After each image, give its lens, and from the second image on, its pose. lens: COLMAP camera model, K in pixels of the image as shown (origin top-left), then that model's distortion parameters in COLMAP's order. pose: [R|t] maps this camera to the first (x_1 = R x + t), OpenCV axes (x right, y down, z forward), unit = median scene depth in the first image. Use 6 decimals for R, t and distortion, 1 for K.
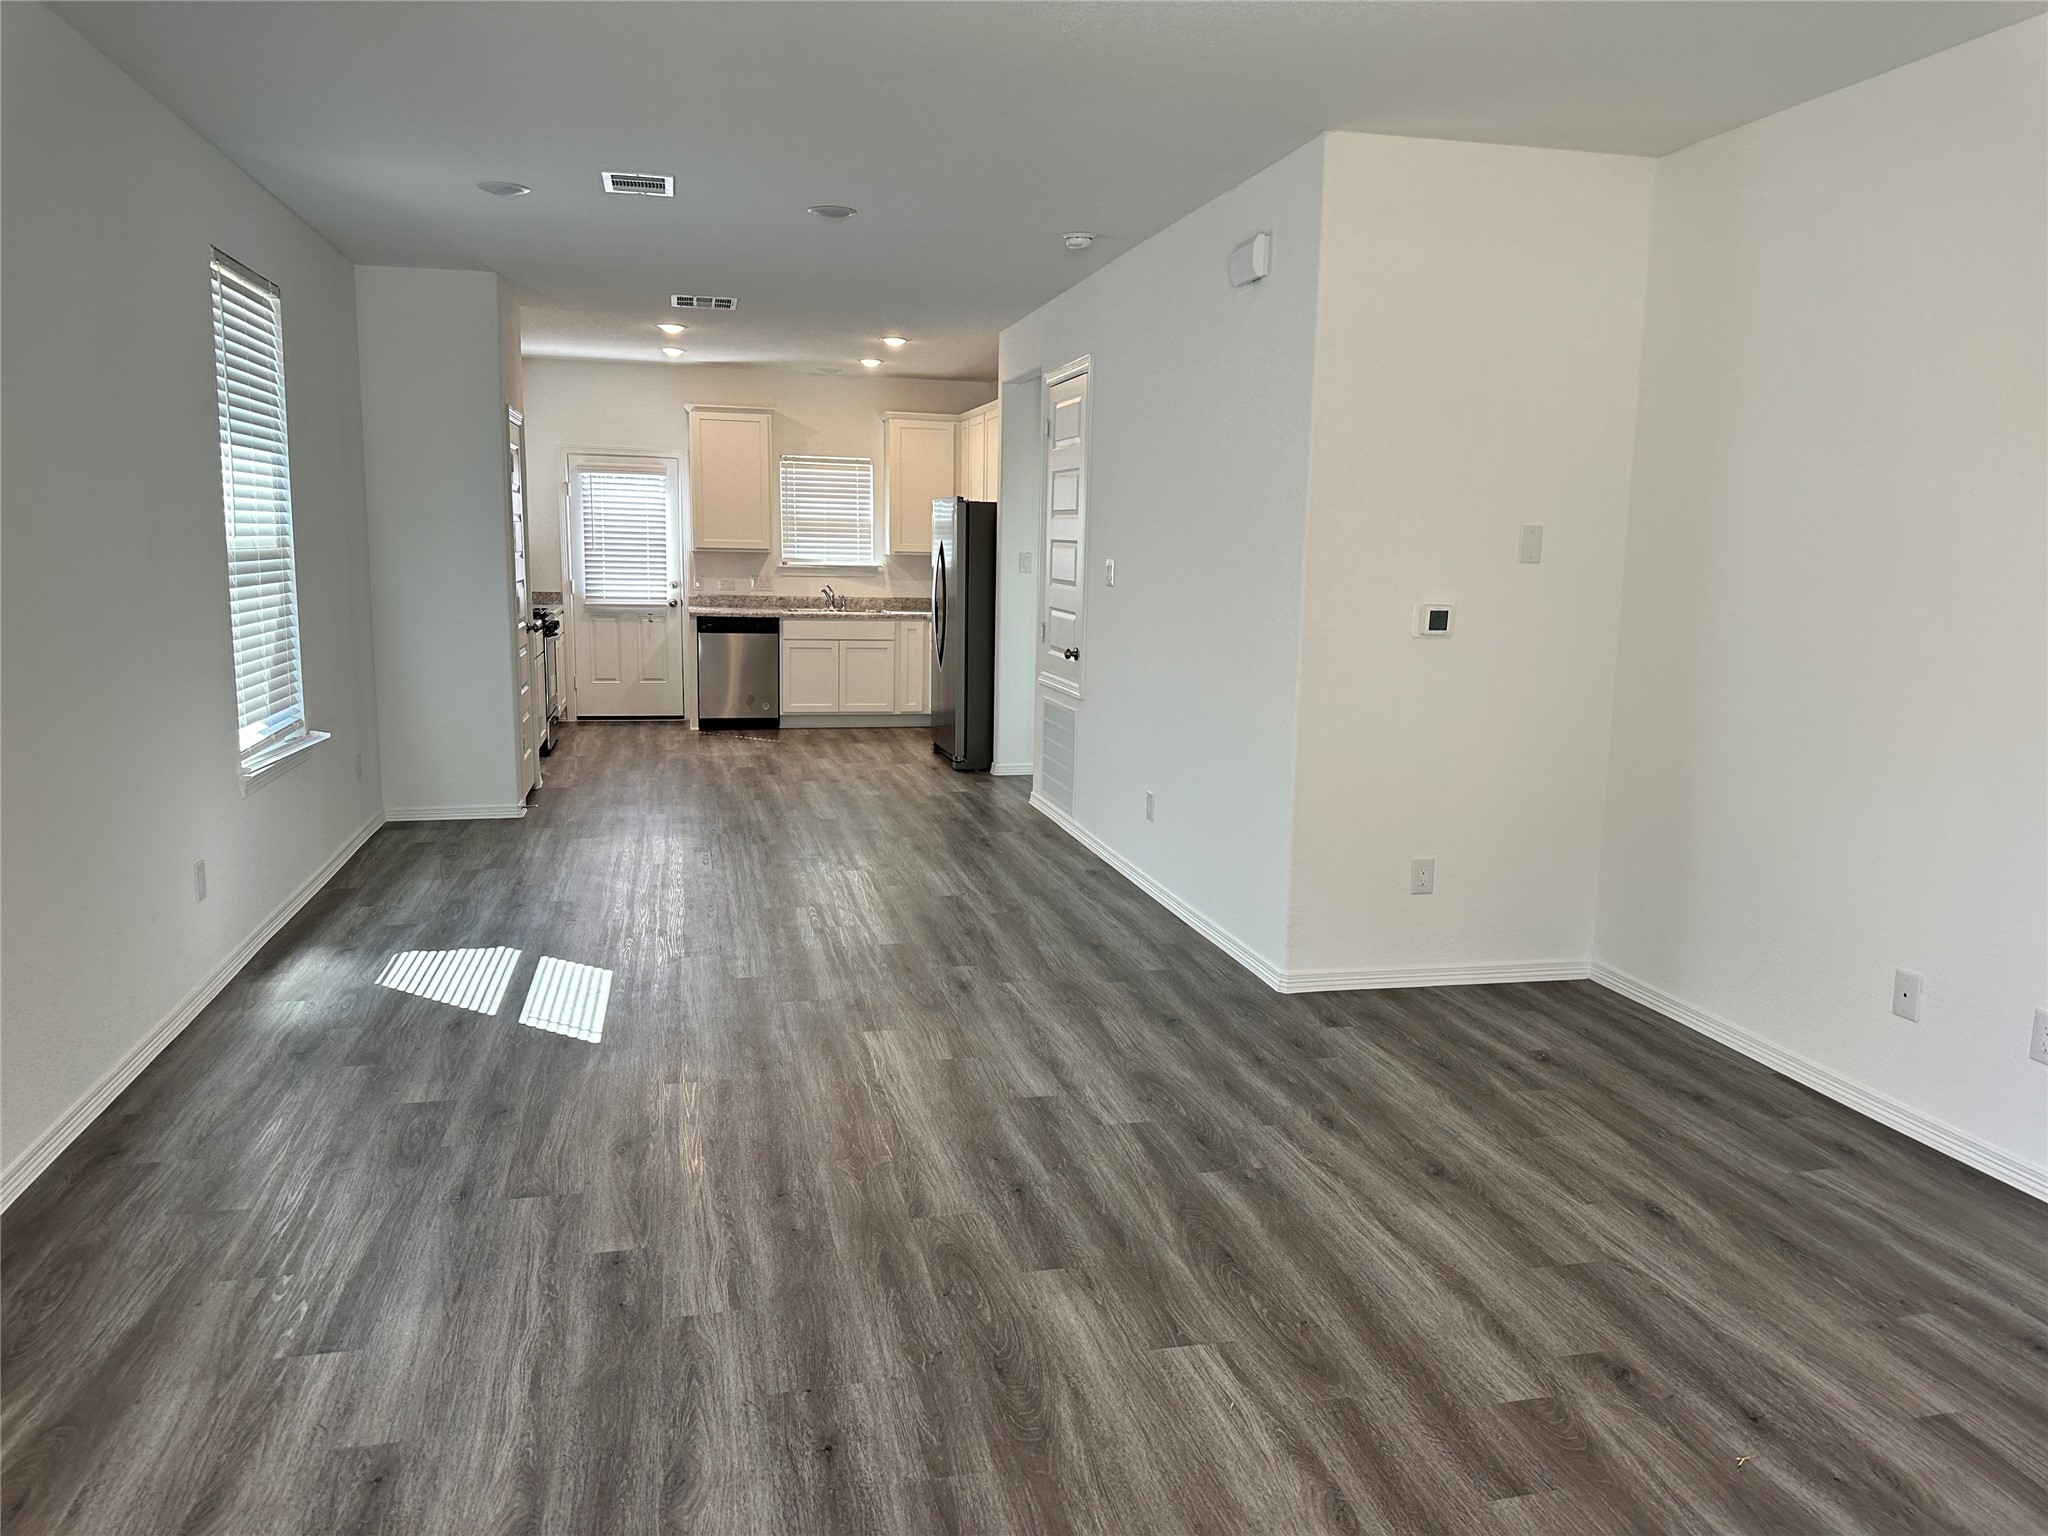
lens RADIAL K [[1436.3, 0, 1041.7], [0, 1436.3, 771.4], [0, 0, 1]] dist [0.050085, -0.054930]
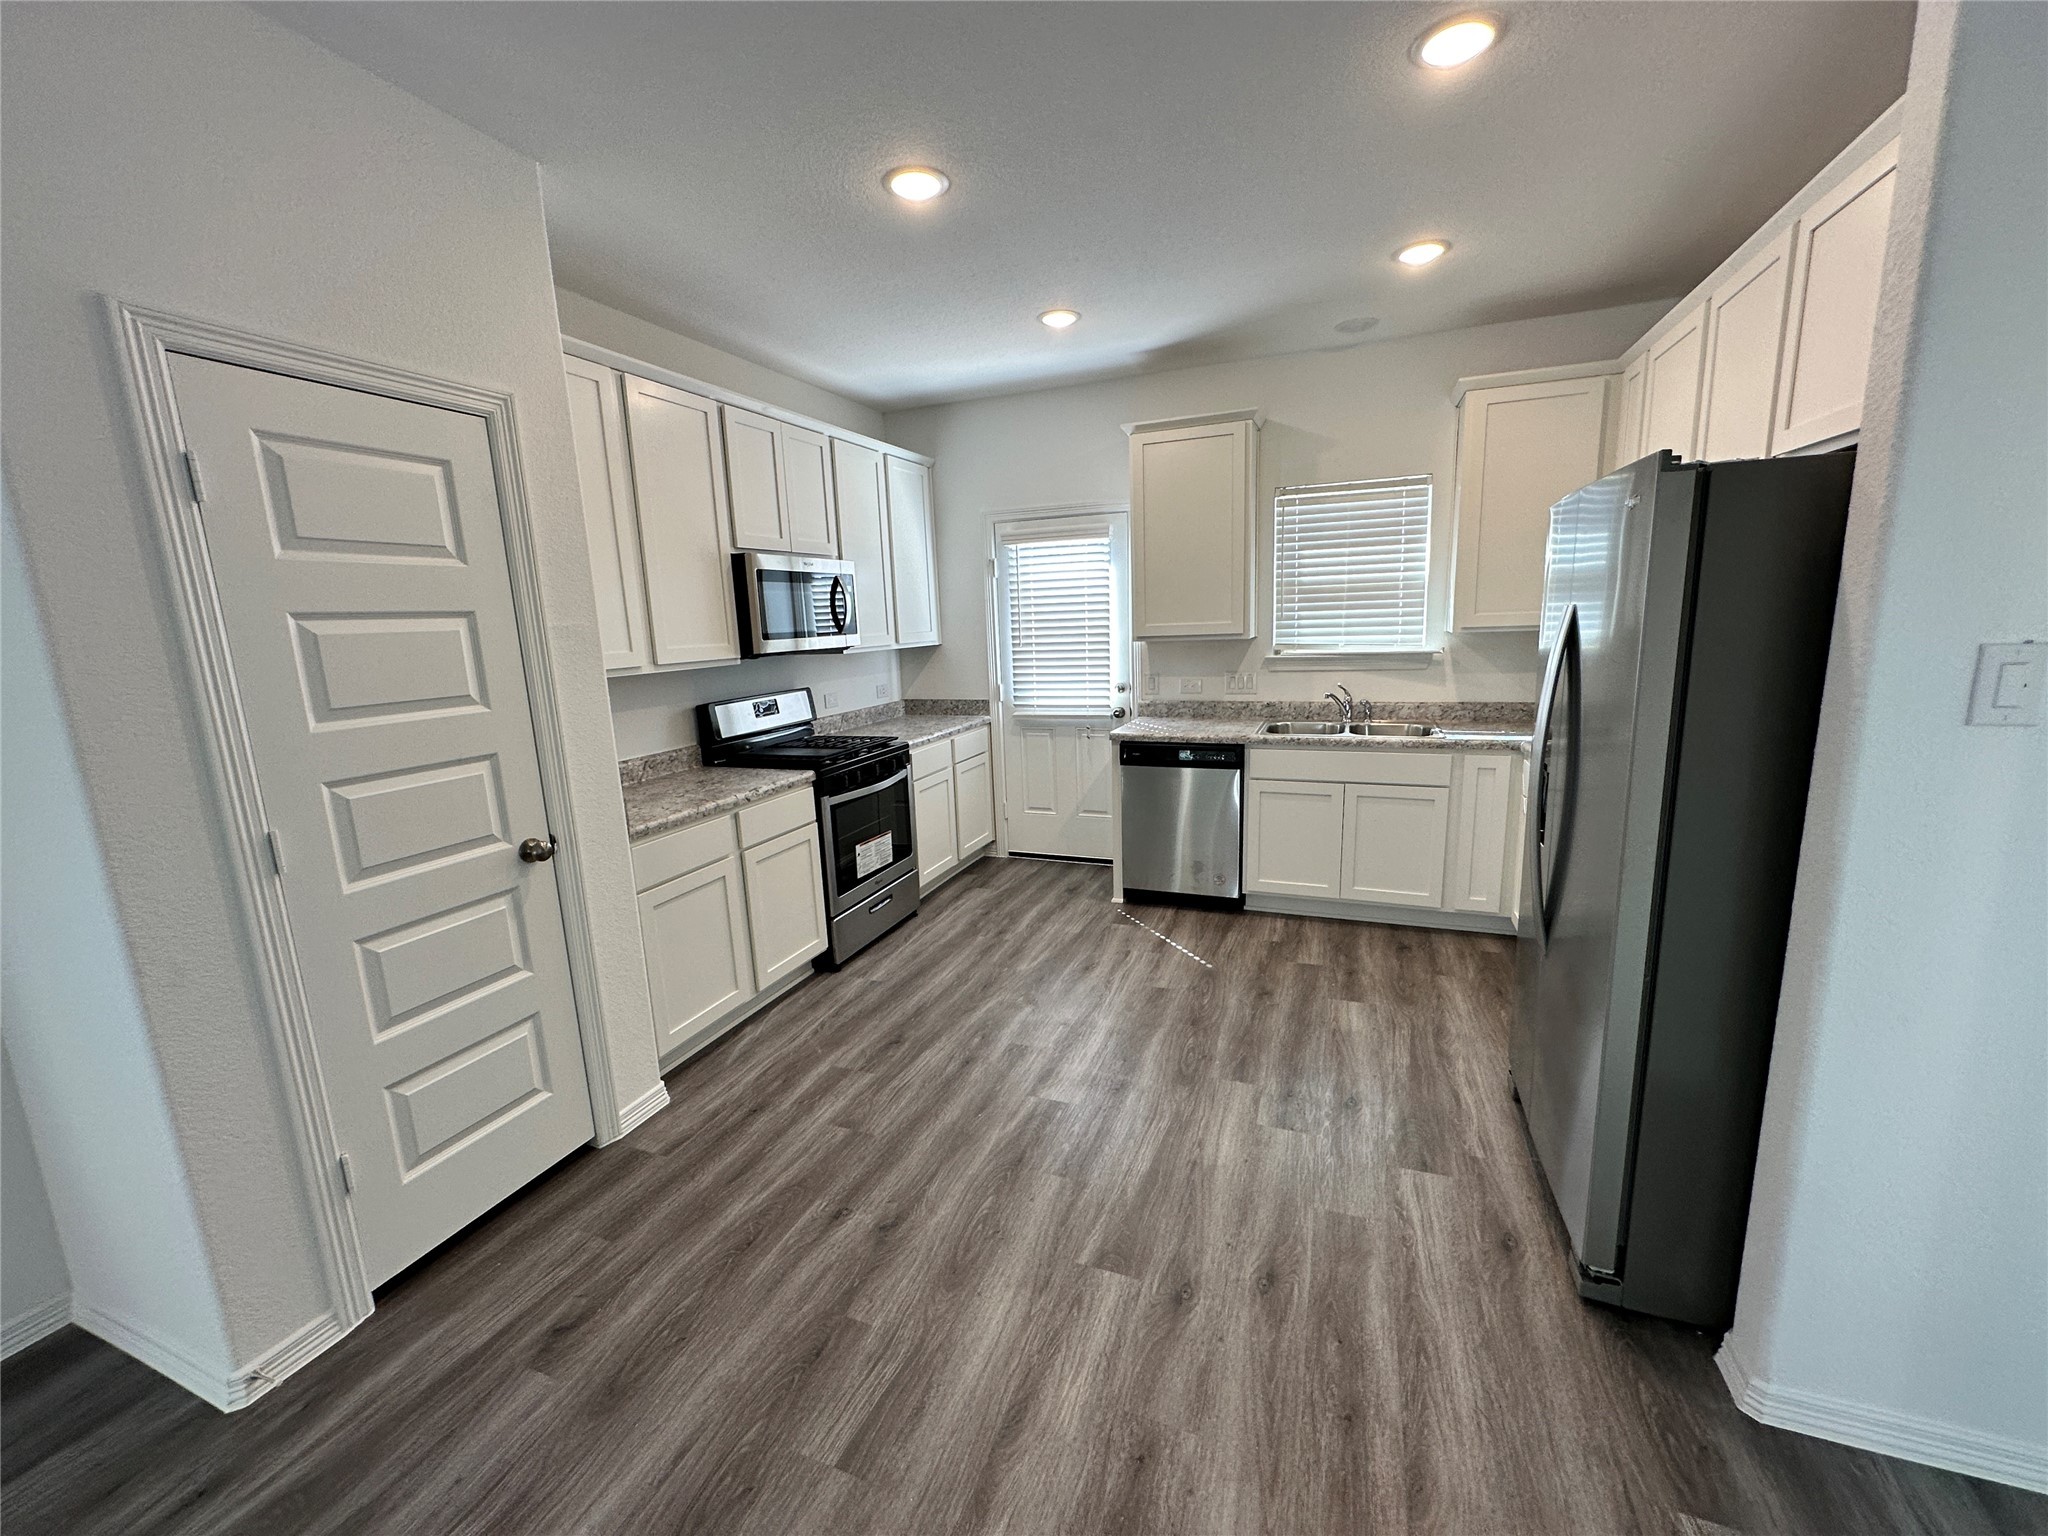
lens RADIAL K [[816.0, 0, 1022.5], [0, 816.0, 768.9], [0, 0, 1]] dist [-0.010889, 0.004195]
pose [[0.806857, 0.056718, -0.588018, -0.098566], [-0.038754, 0.998318, 0.043118, -0.205793], [0.589474, -0.012002, 0.807698, 1.256912]]
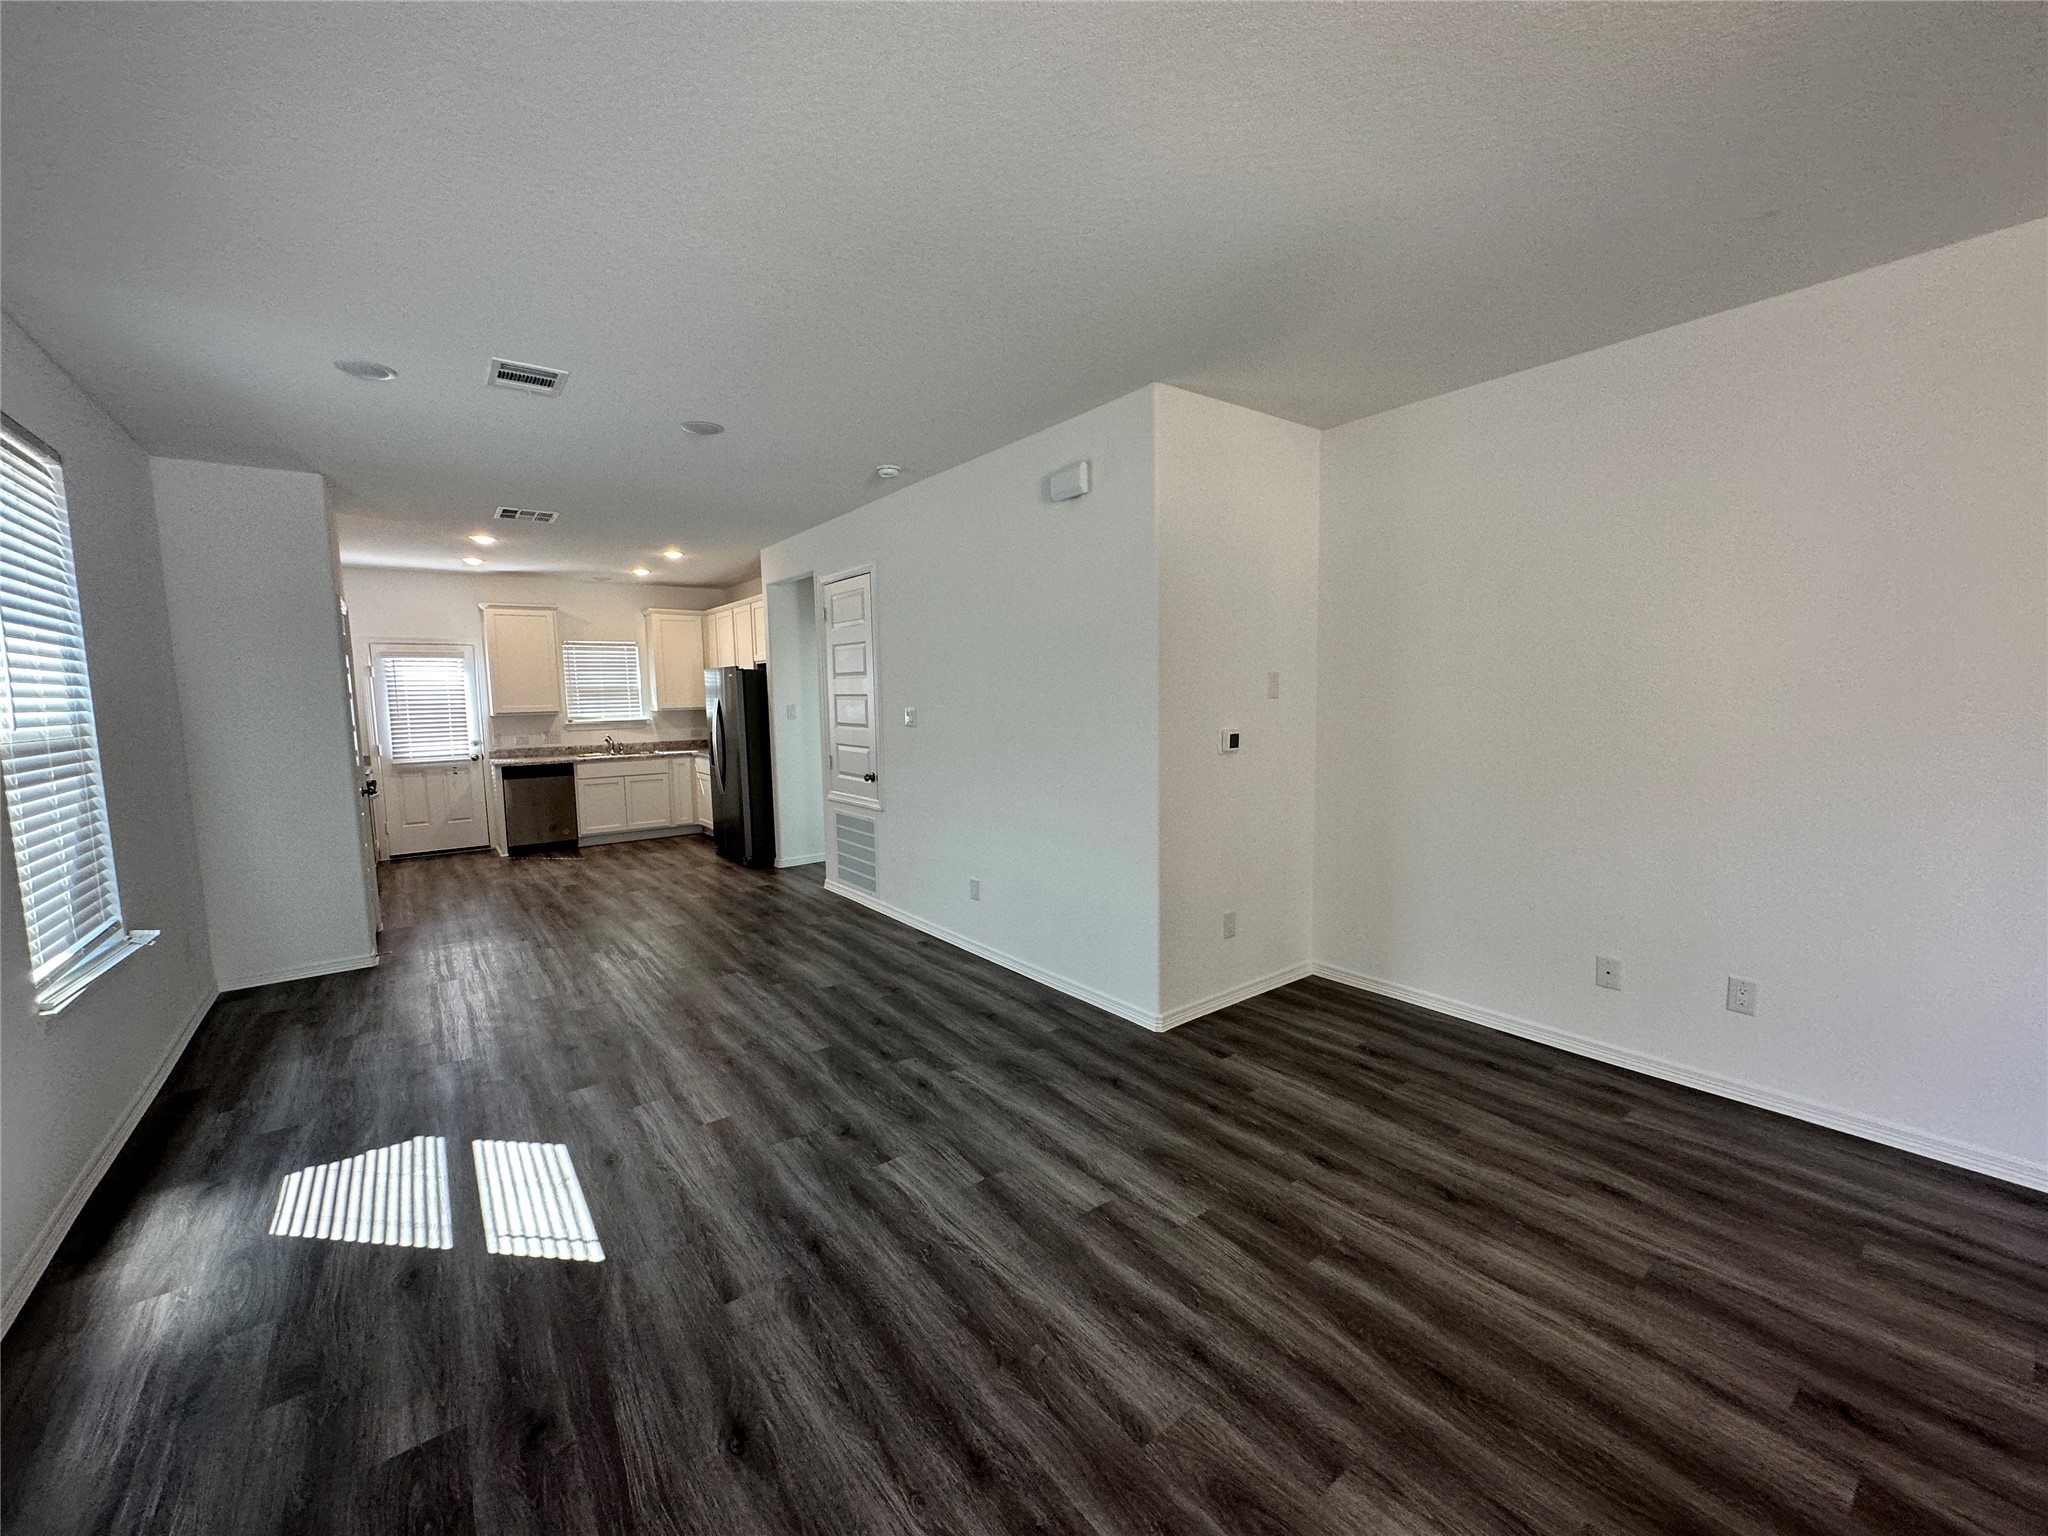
lens RADIAL K [[816.0, 0, 1030.7], [0, 816.0, 773.6], [0, 0, 1]] dist [-0.010889, 0.004195]
pose [[0.914949, -0.076831, 0.396188, -0.183885], [0.099677, 0.994318, -0.037369, -0.053934], [-0.391066, 0.073682, 0.917409, 0.306691]]
